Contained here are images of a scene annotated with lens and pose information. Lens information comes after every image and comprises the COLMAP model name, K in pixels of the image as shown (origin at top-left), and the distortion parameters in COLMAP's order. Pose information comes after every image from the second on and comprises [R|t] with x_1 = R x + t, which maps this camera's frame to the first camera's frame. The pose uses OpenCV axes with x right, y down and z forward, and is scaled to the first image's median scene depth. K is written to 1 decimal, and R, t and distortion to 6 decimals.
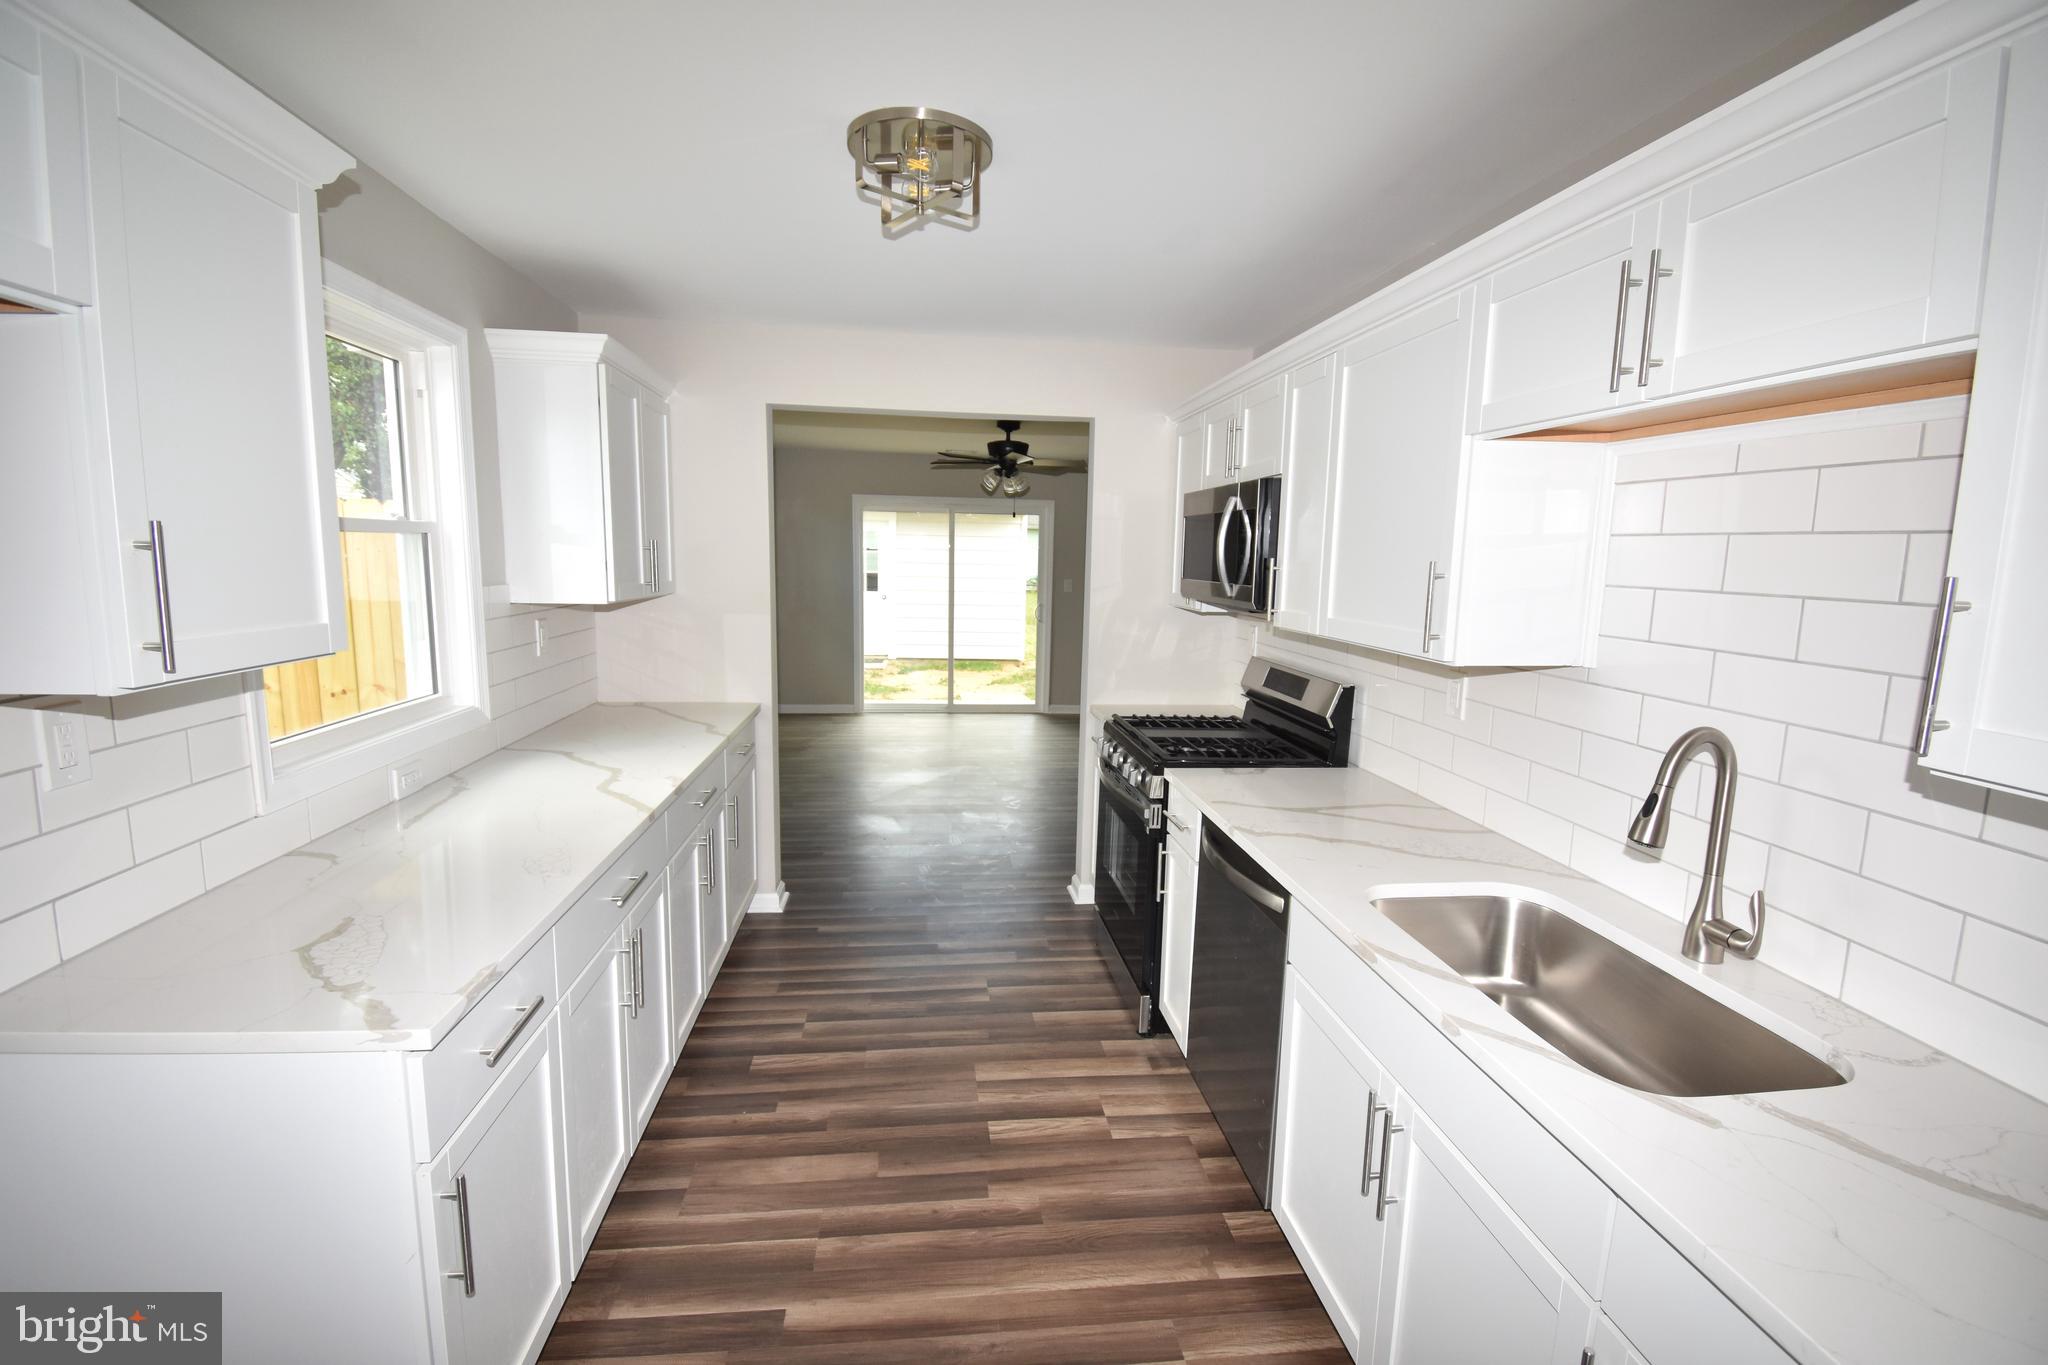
lens RADIAL K [[903.3, 0, 1024.0], [0, 903.3, 682.5], [0, 0, 1]] dist [-0.001539, -0.000540]
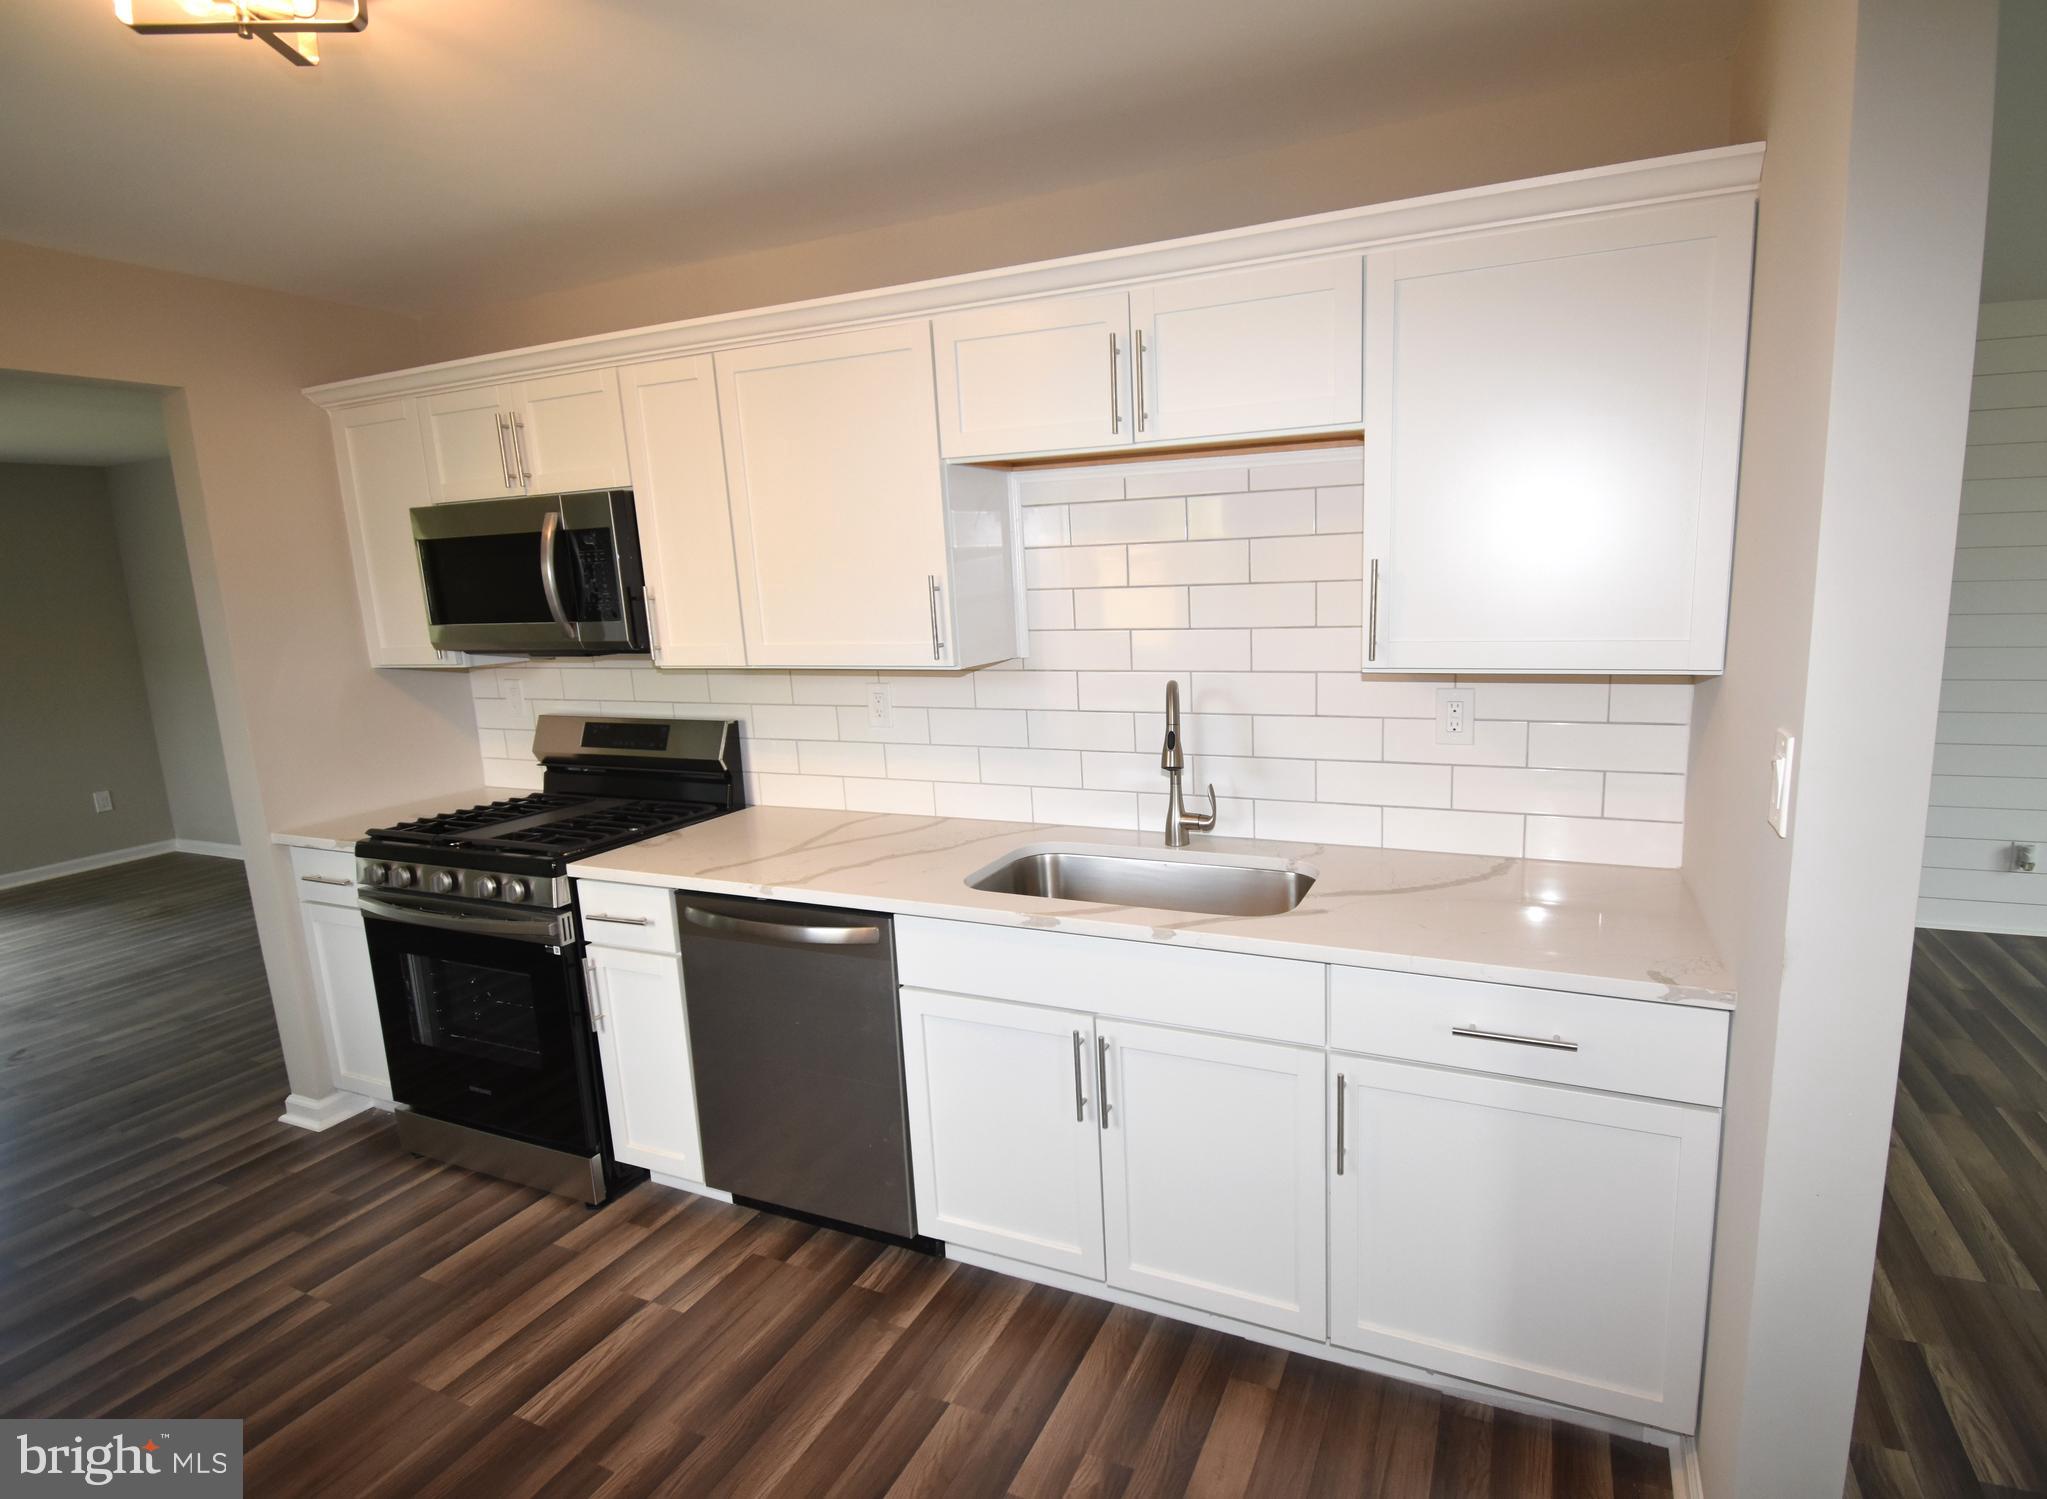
lens RADIAL K [[1002.2, 0, 1116.1], [0, 1002.2, 751.3], [0, 0, 1]] dist [0.034478, -0.032101]
pose [[0.492092, -0.192455, 0.849003, -0.364132], [0.171006, 0.977626, 0.122495, -0.027987], [-0.853582, 0.084906, 0.513993, 0.156459]]
